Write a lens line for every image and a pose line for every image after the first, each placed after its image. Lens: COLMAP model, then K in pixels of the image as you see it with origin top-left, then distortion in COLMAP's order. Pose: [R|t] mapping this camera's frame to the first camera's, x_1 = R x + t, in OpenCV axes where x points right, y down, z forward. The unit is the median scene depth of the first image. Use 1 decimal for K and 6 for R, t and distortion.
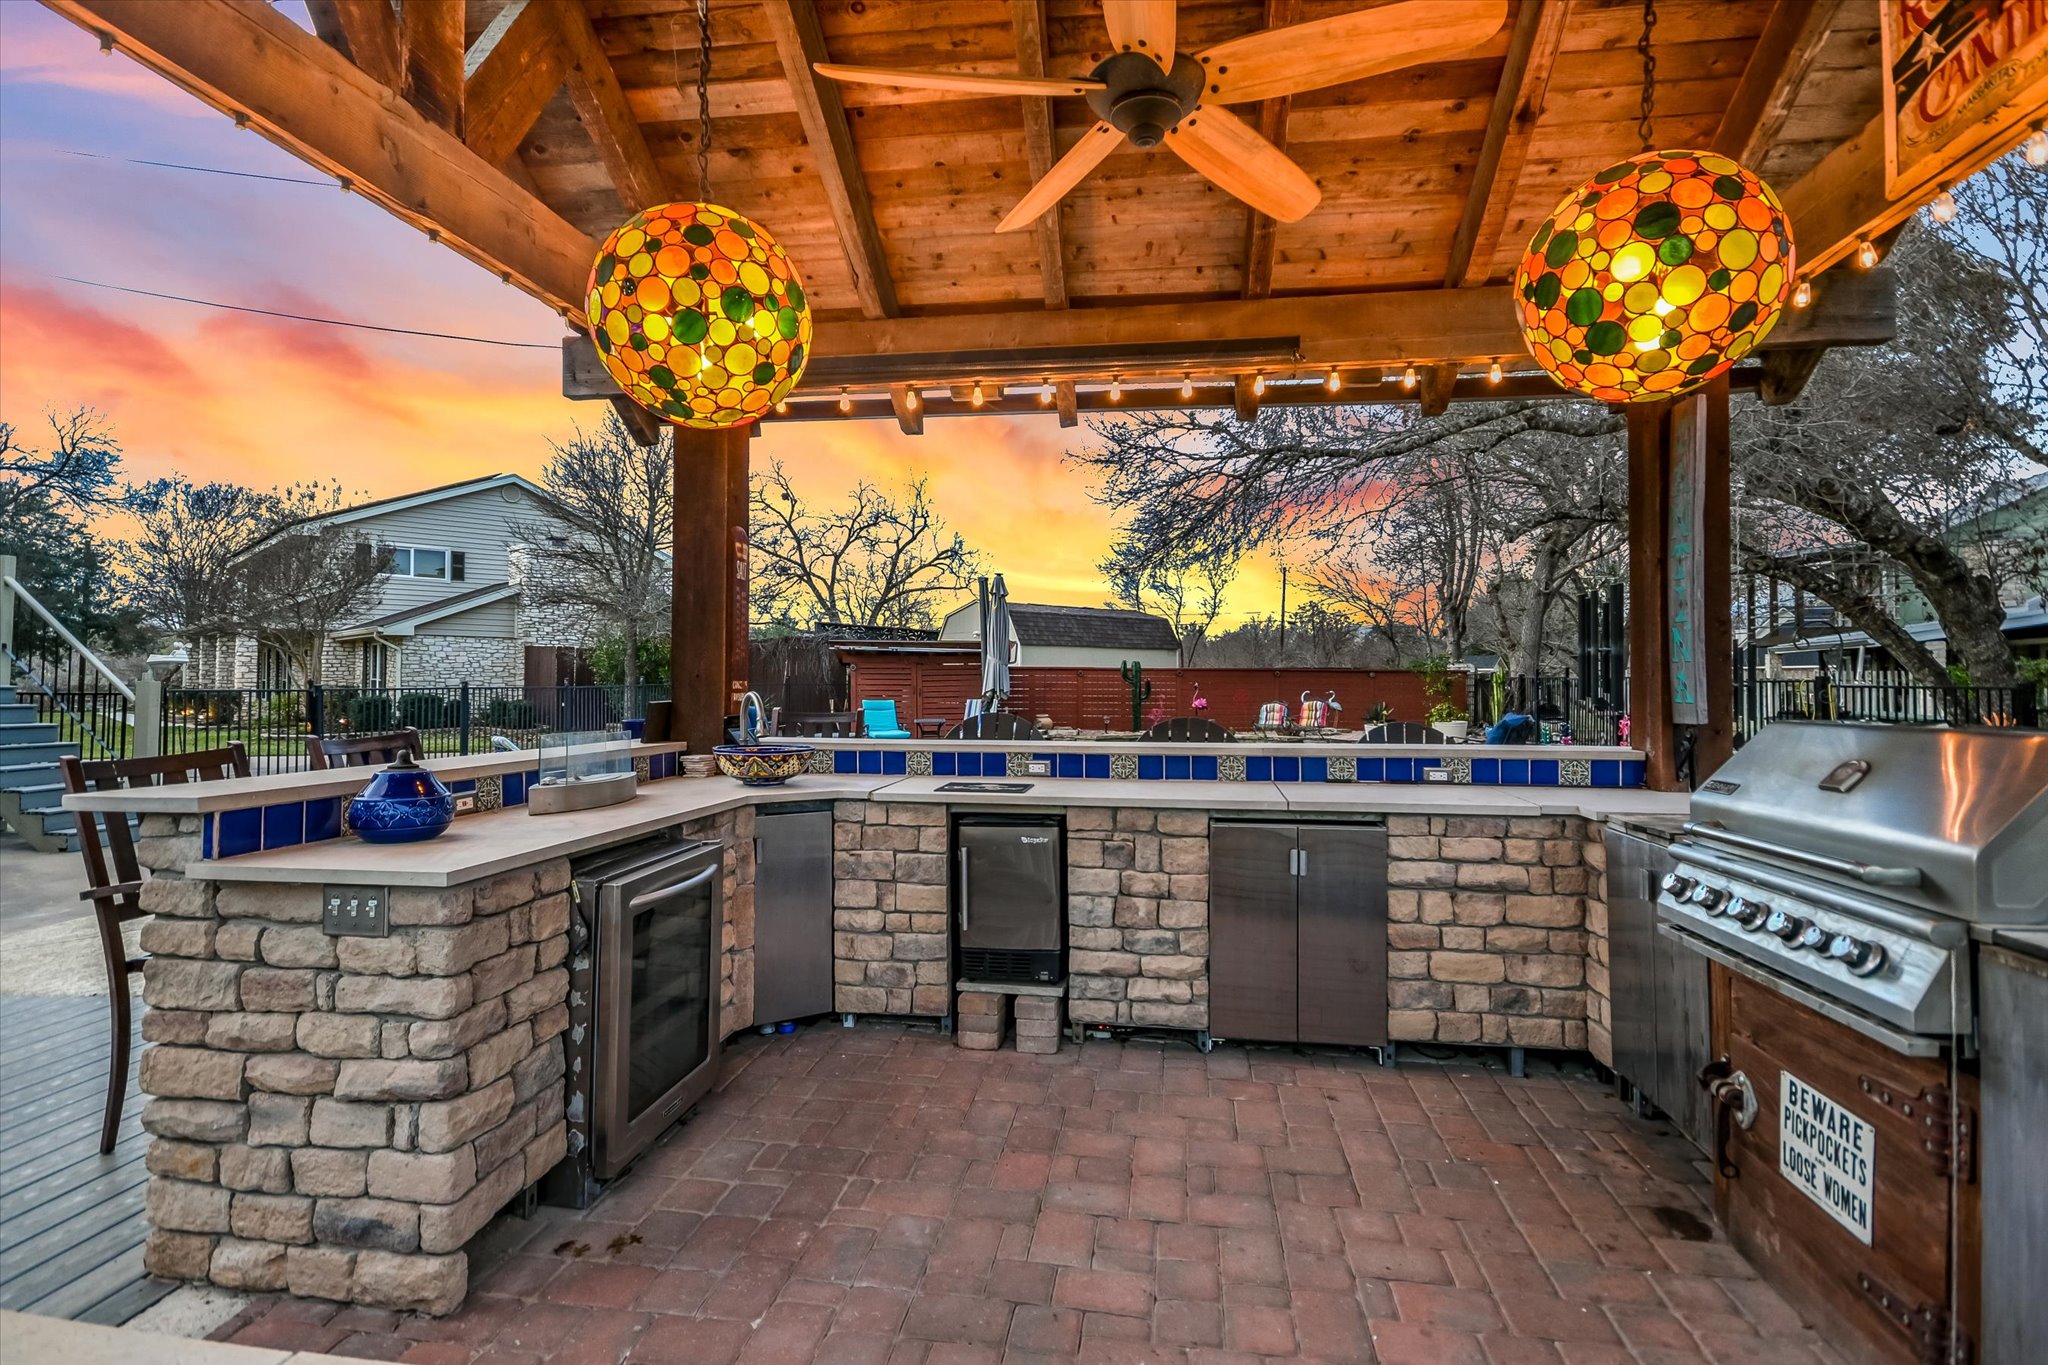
lens RADIAL K [[980.4, 0, 1019.3], [0, 980.4, 665.6], [0, 0, 1]] dist [0.004600, 0.000660]
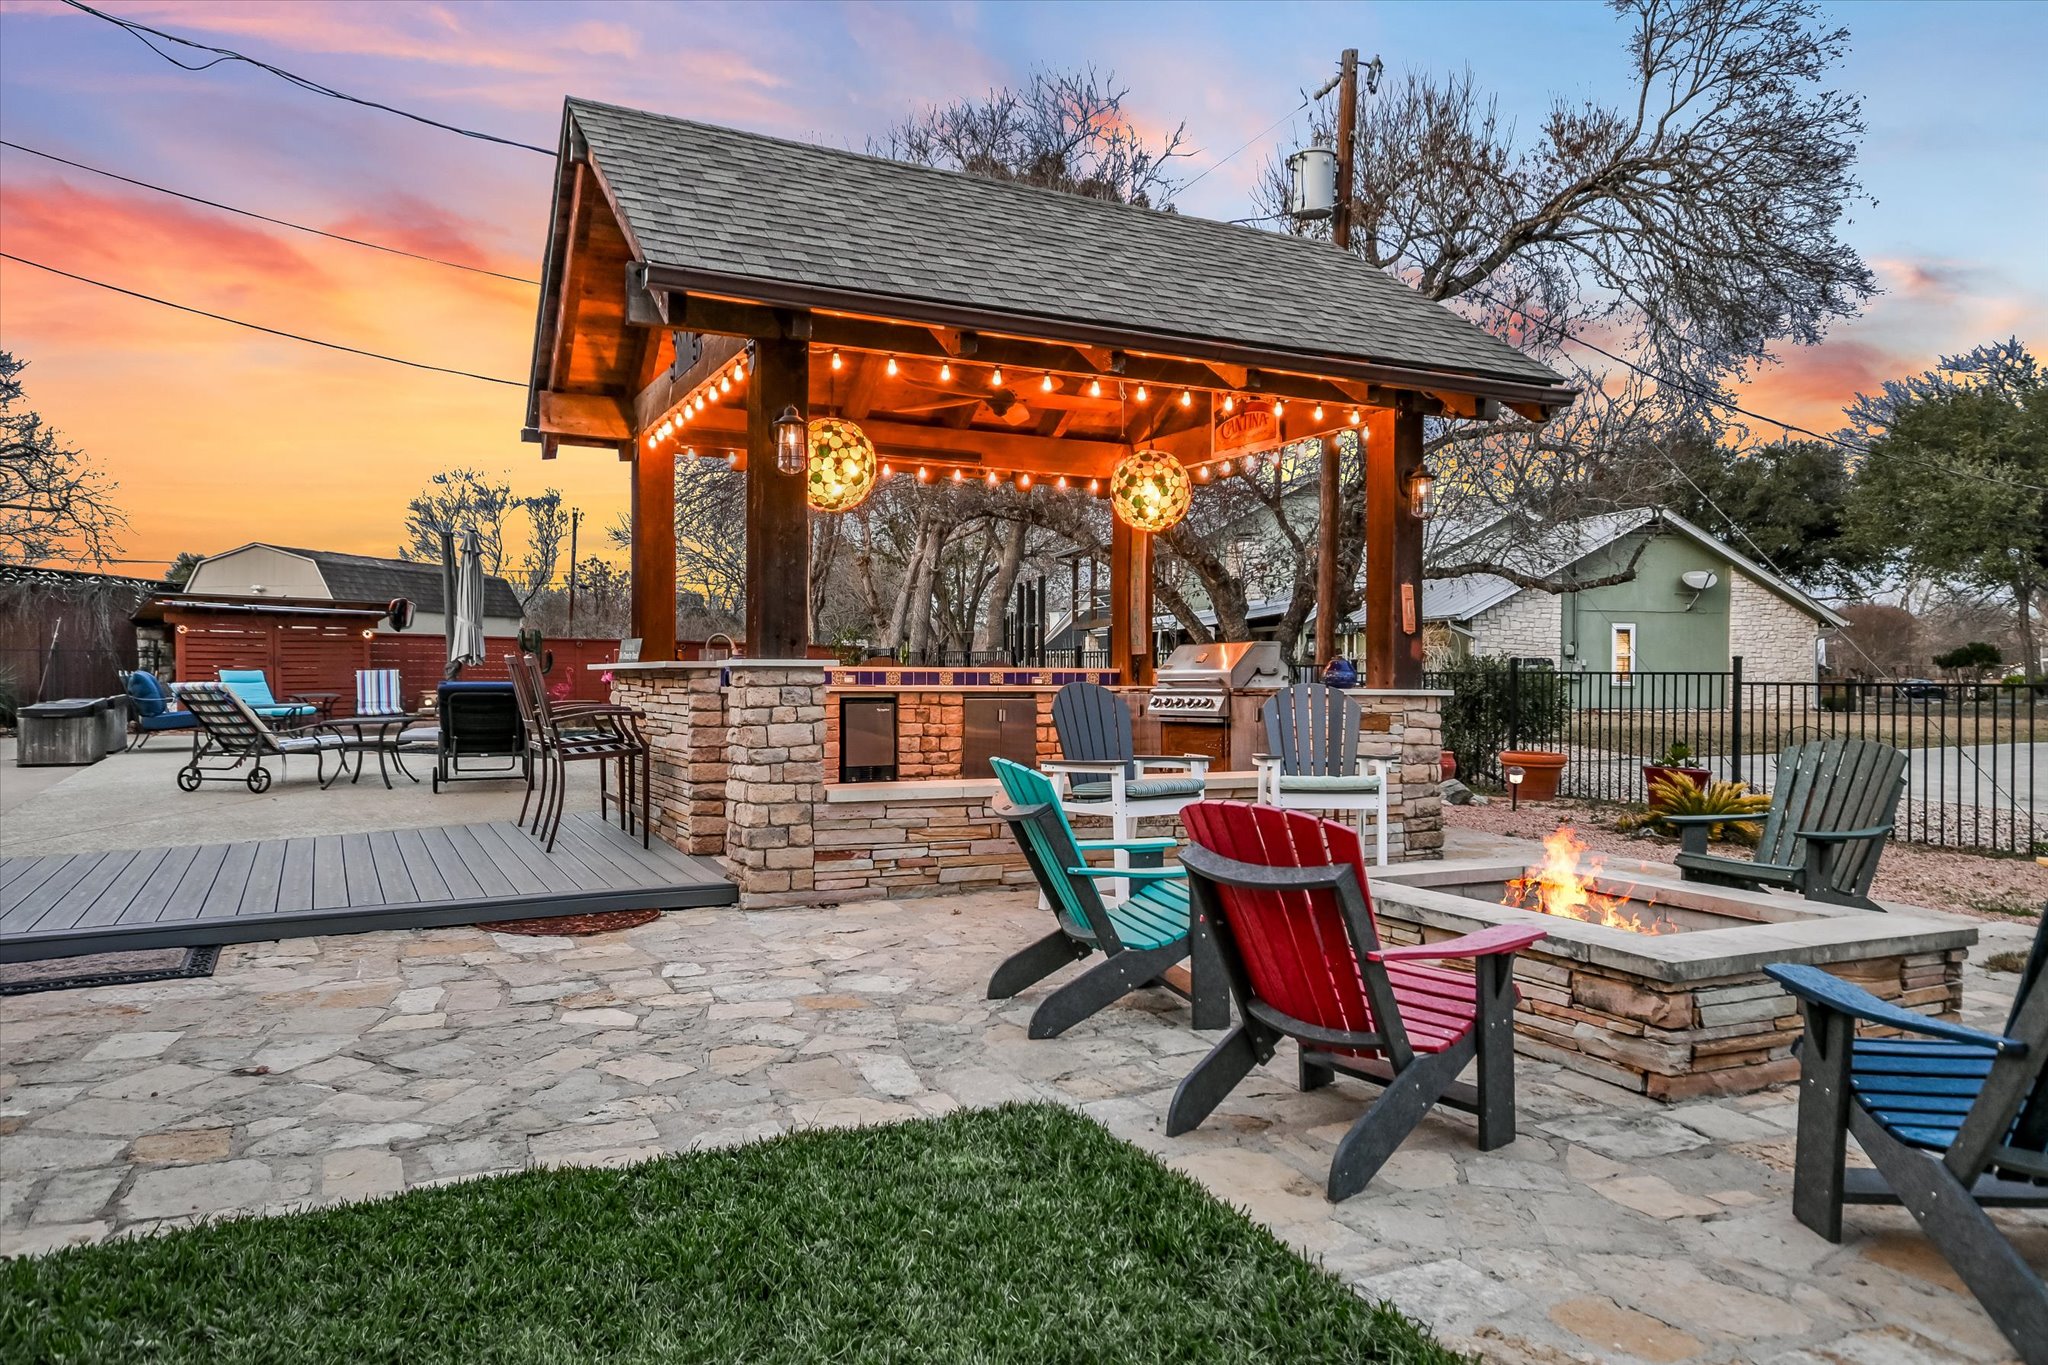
lens RADIAL K [[1352.8, 0, 1024.0], [0, 1352.8, 682.5], [0, 0, 1]] dist [-0.000174, 0.000710]
pose [[0.814780, -0.001518, 0.579769, -0.332888], [-0.013839, 0.999661, 0.022066, 0.014802], [-0.579605, -0.026002, 0.814482, -0.343629]]
